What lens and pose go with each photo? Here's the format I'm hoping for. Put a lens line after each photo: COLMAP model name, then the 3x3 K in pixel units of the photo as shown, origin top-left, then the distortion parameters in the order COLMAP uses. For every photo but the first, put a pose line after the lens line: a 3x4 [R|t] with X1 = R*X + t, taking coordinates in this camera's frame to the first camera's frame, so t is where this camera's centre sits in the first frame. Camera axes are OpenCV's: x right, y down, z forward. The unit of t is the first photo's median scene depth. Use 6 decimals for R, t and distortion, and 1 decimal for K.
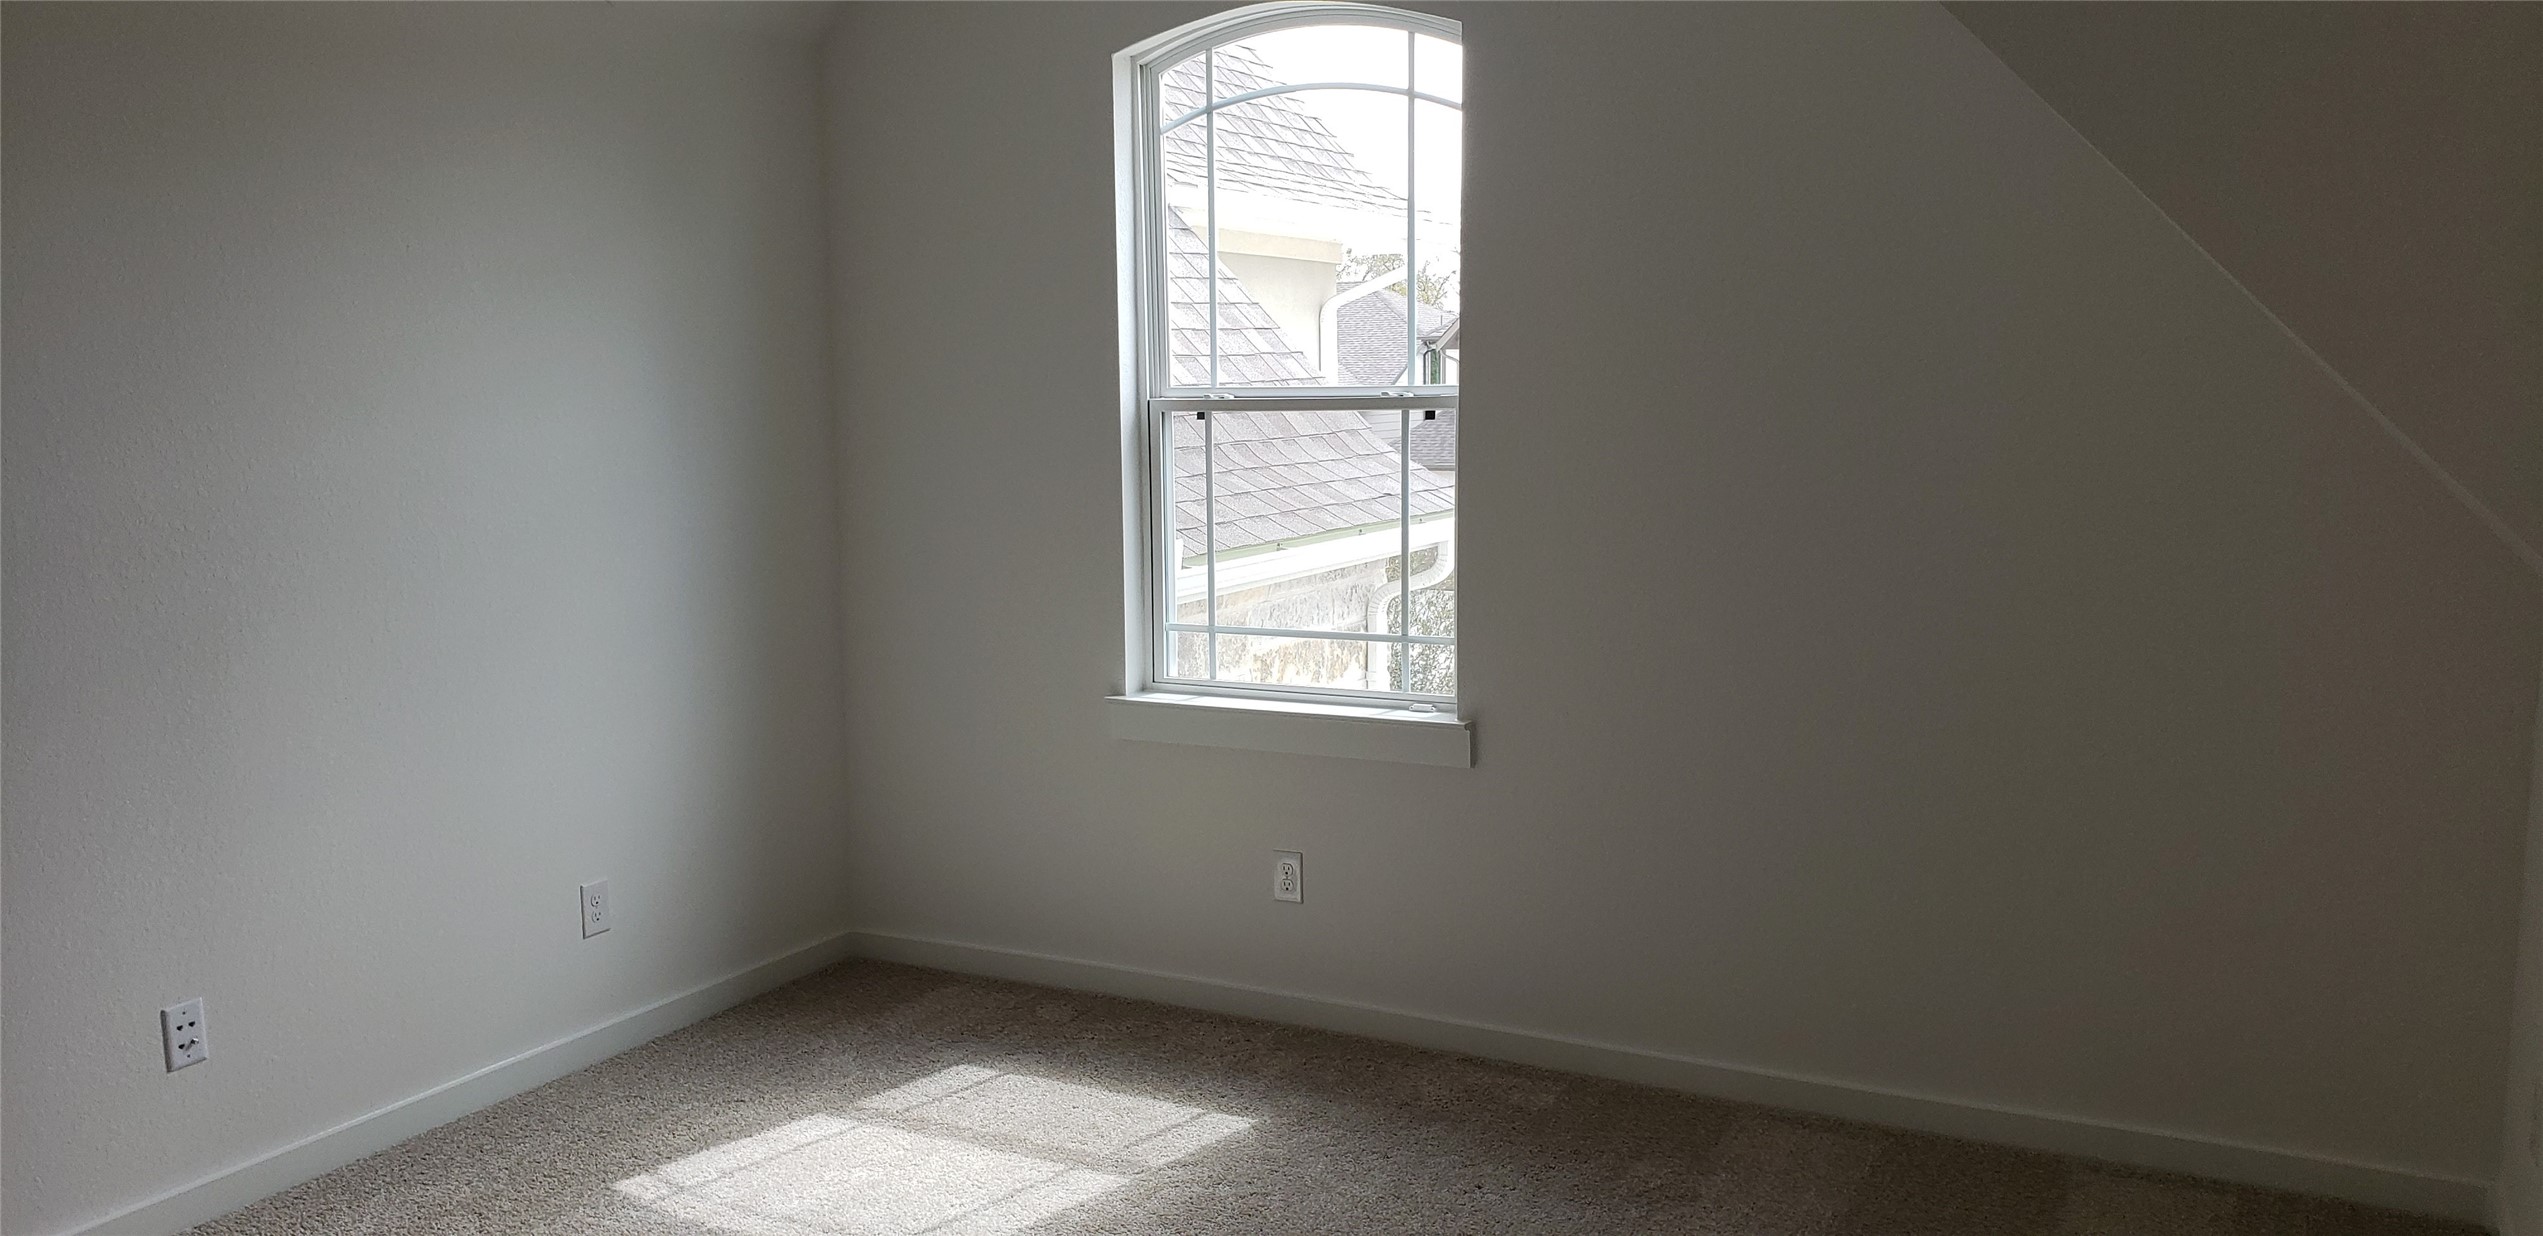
lens RADIAL K [[1929.4, 0, 1271.8], [0, 1929.4, 620.6], [0, 0, 1]] dist [-0.004296, -0.005190]
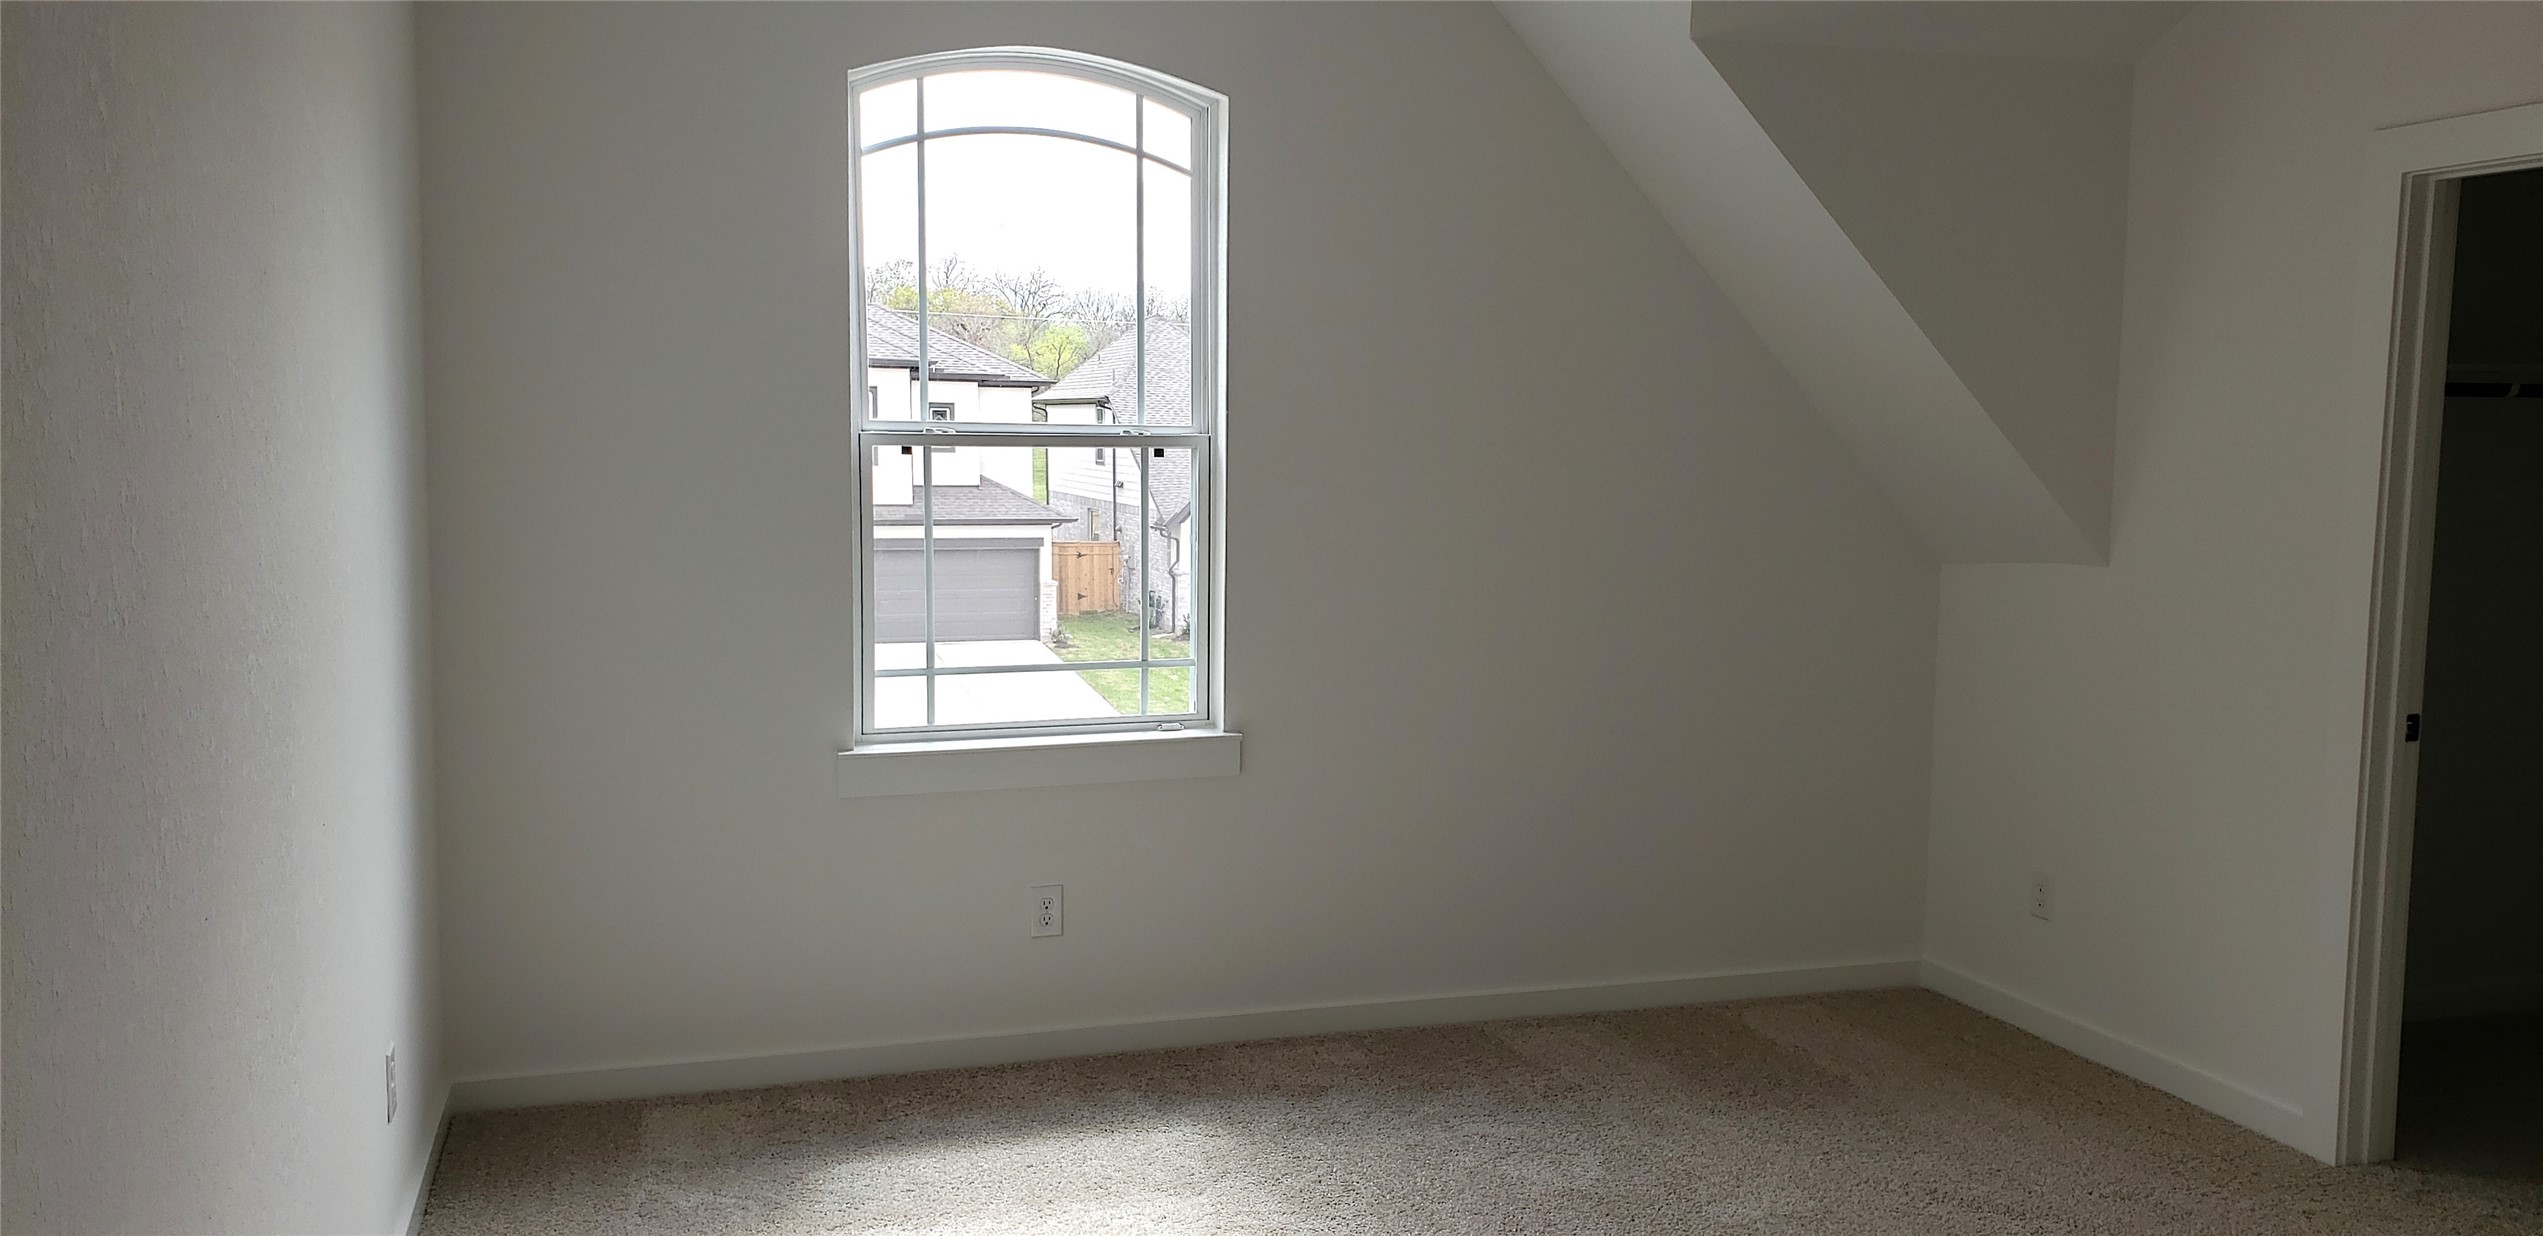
lens RADIAL K [[1926.9, 0, 1277.3], [0, 1926.9, 566.4], [0, 0, 1]] dist [-0.002598, -0.040161]
pose [[0.690291, -0.032091, 0.722820, -0.644650], [0.063654, 0.997836, -0.016489, -0.022245], [-0.720726, 0.057392, 0.690840, 0.218756]]
